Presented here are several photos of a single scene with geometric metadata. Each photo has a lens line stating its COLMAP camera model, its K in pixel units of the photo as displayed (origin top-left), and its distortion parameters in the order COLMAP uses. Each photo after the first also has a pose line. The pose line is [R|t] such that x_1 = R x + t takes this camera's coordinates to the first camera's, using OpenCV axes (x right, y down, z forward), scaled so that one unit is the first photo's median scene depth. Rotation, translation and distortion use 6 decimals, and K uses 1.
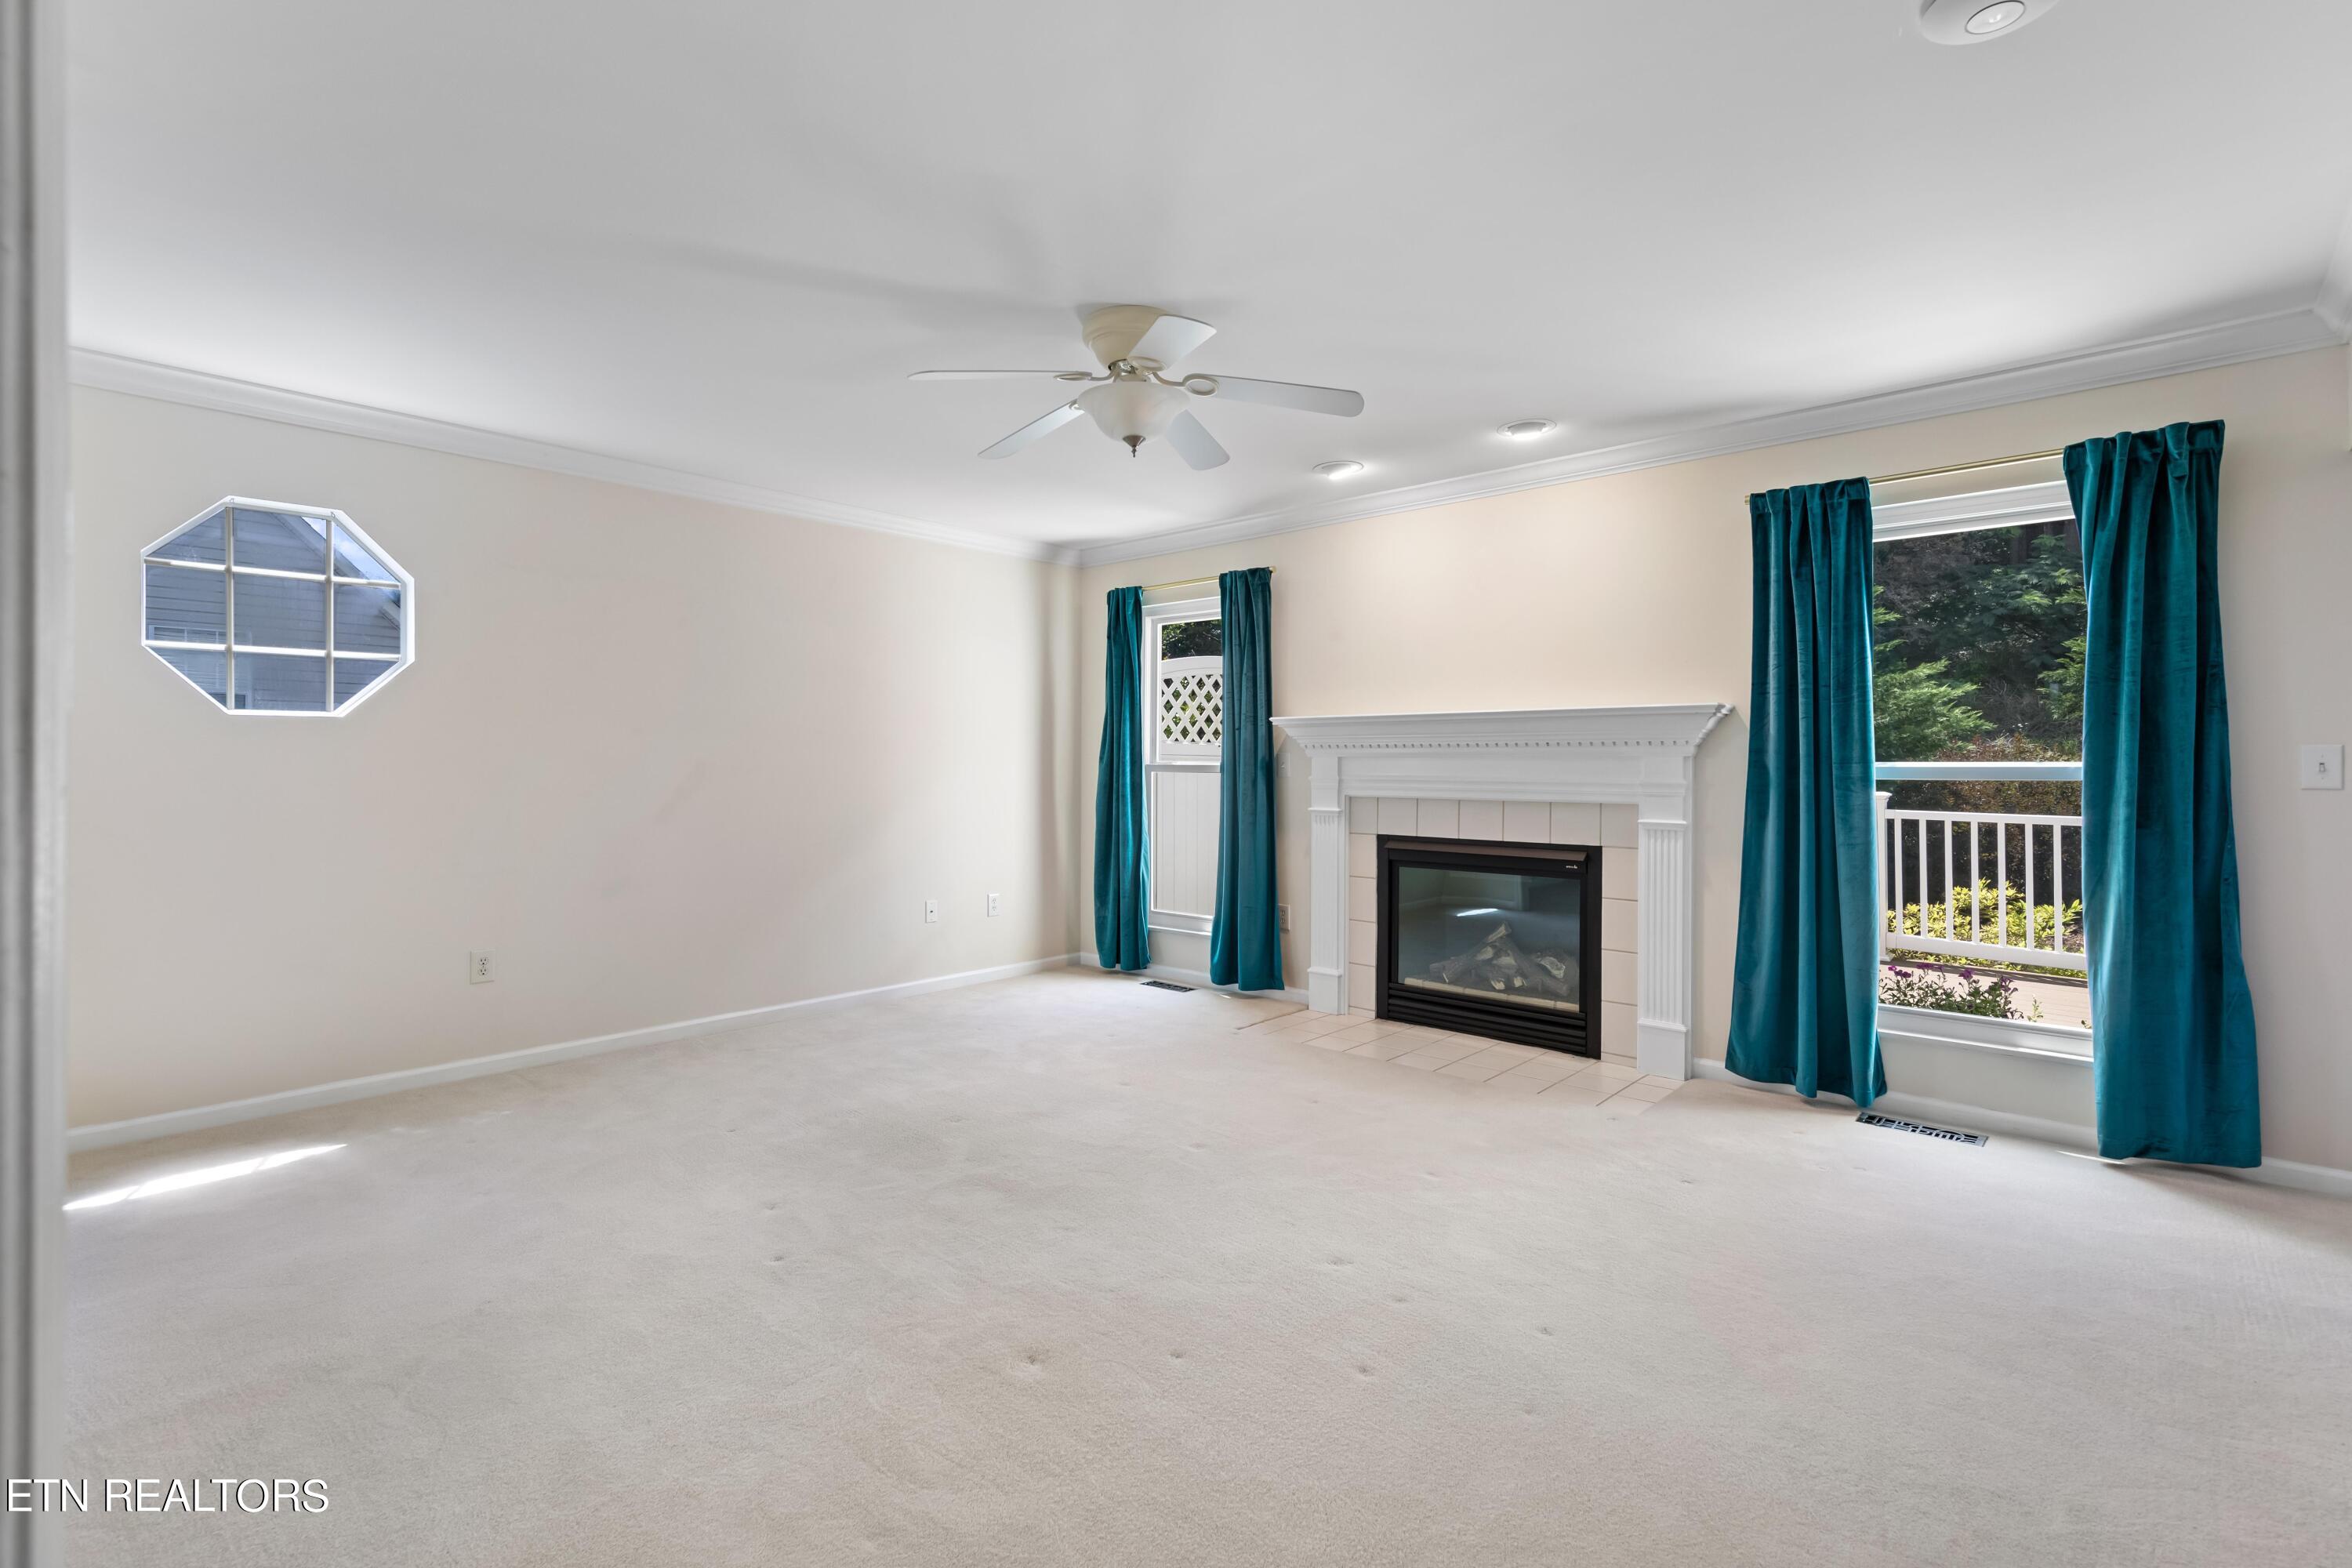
lens RADIAL K [[1059.0, 0, 1175.8], [0, 1059.0, 765.9], [0, 0, 1]] dist [0.002409, 0.000382]
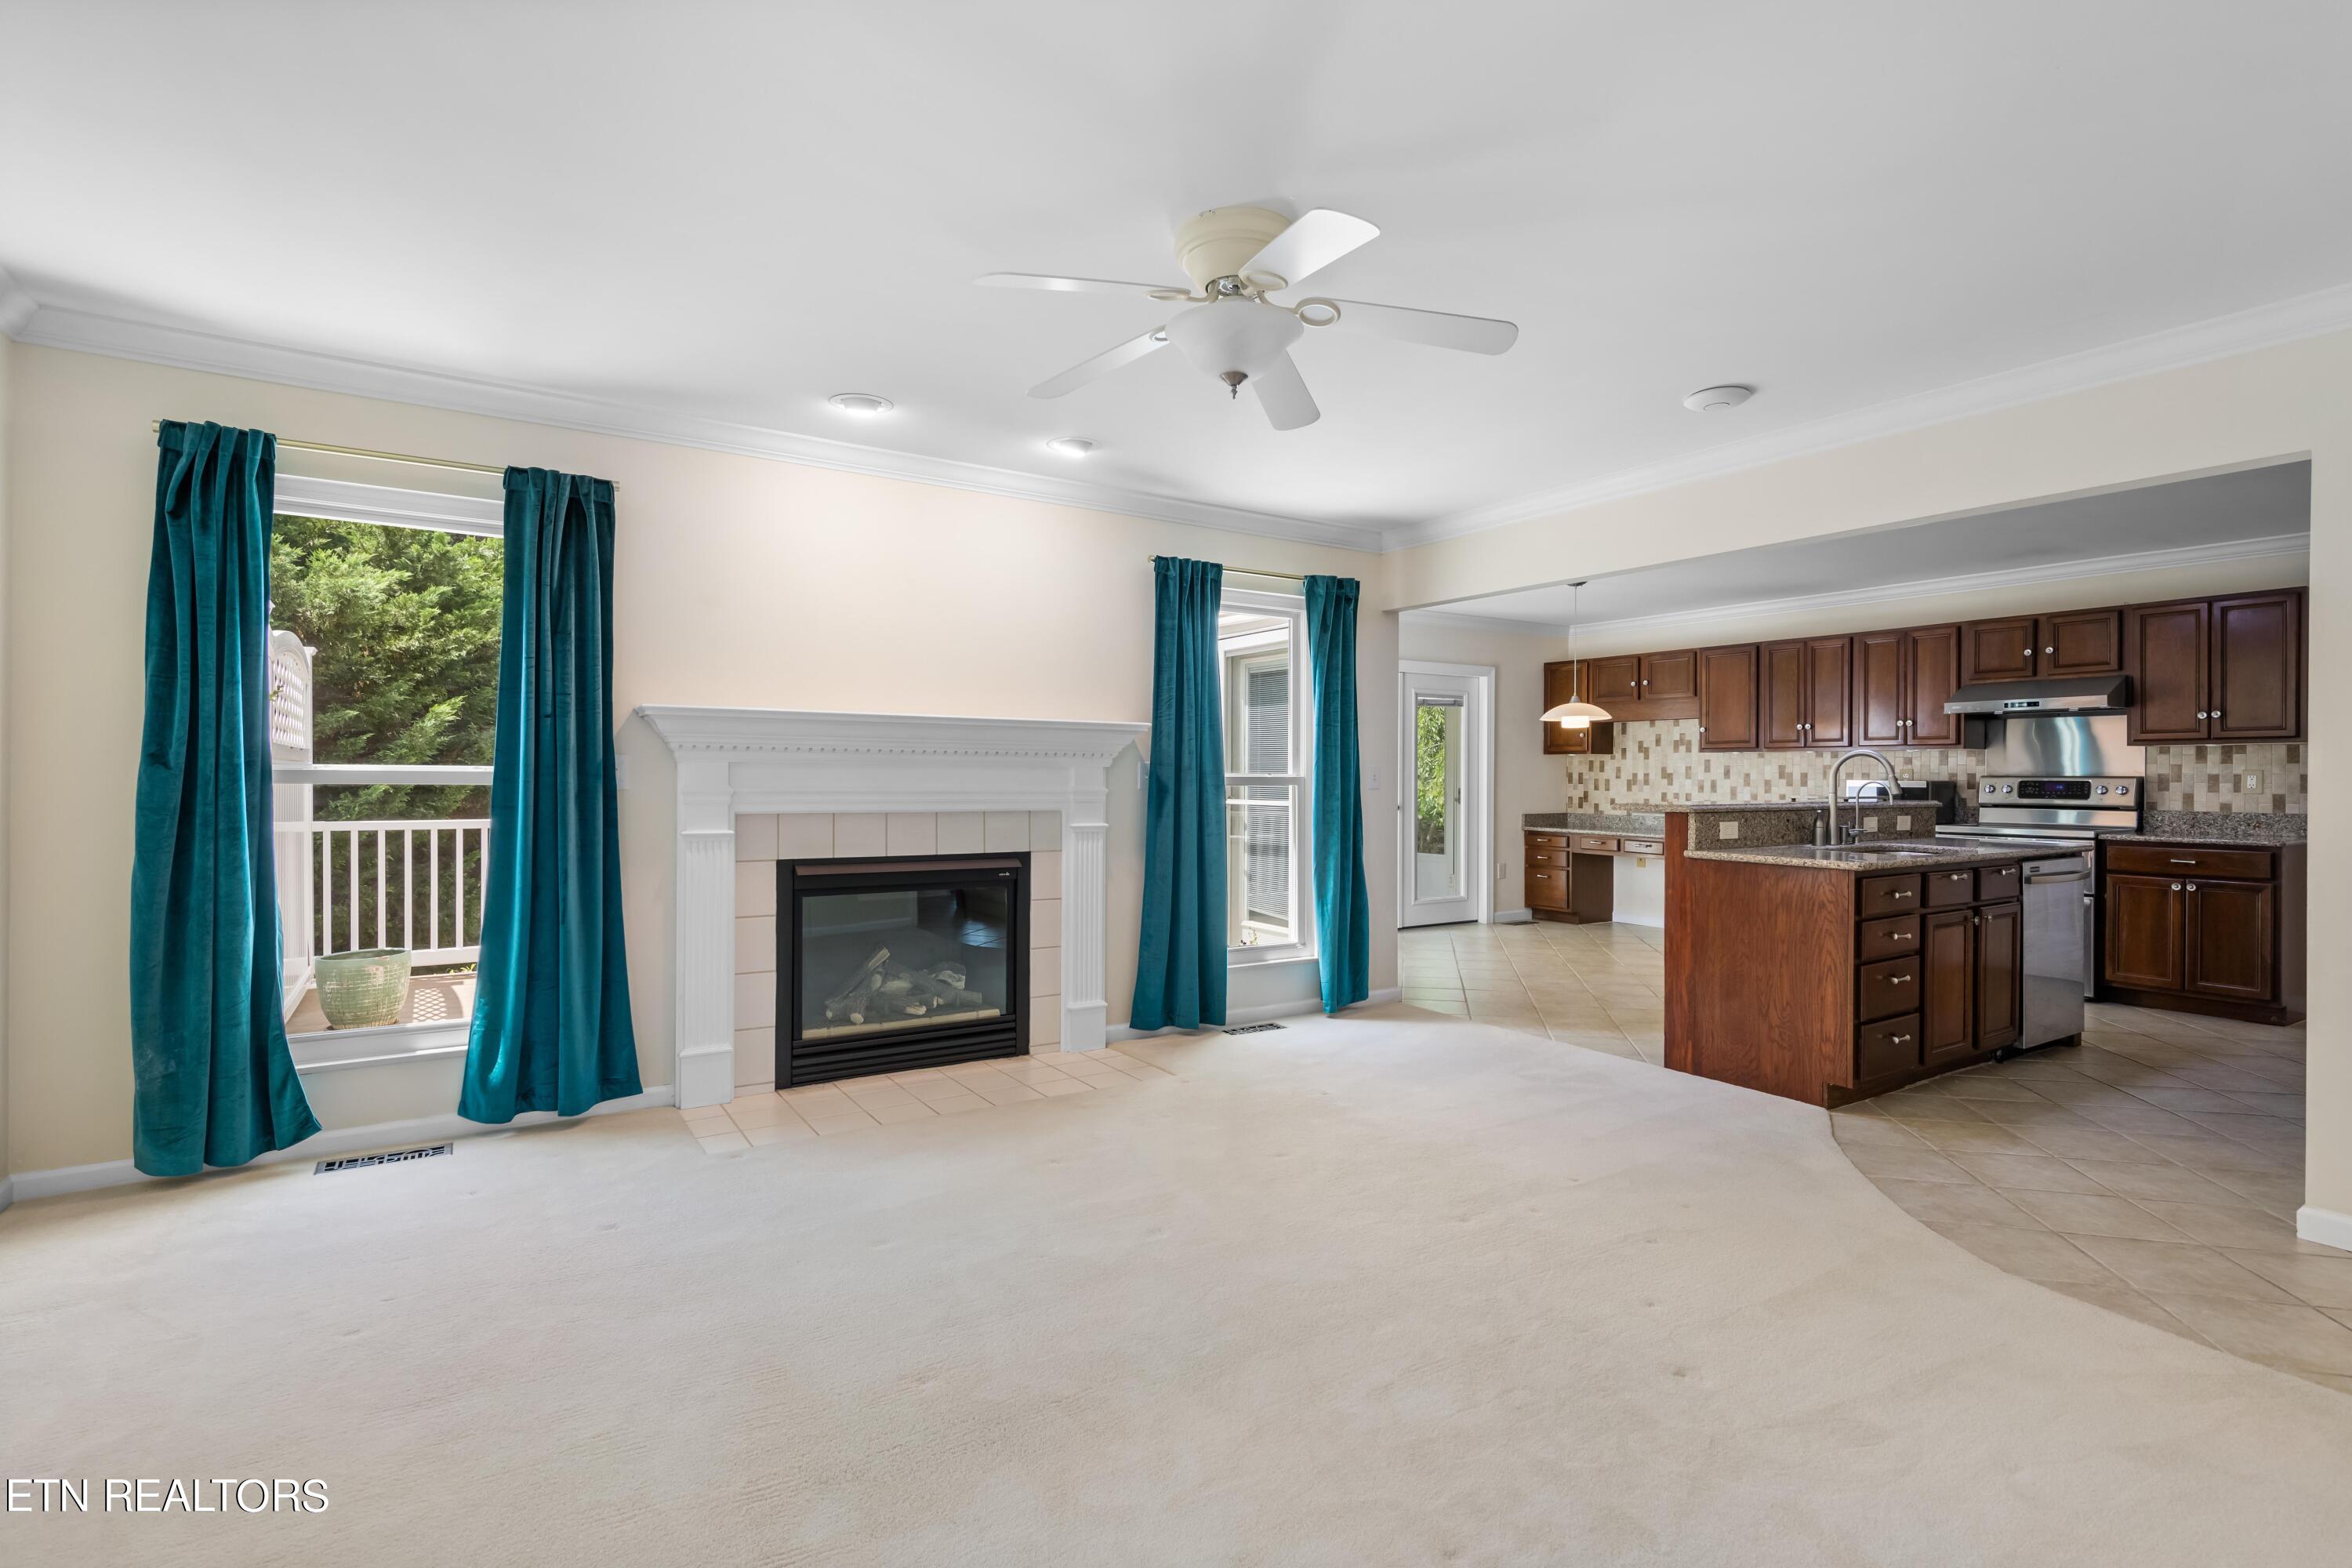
lens RADIAL K [[1130.5, 0, 1176.0], [0, 1130.5, 784.0], [0, 0, 1]] dist [0.000170, 0.000100]
pose [[0.258660, -0.007140, 0.965942, -0.561567], [-0.004989, 0.999949, 0.008727, -0.001639], [-0.965956, -0.007076, 0.258611, 0.496529]]
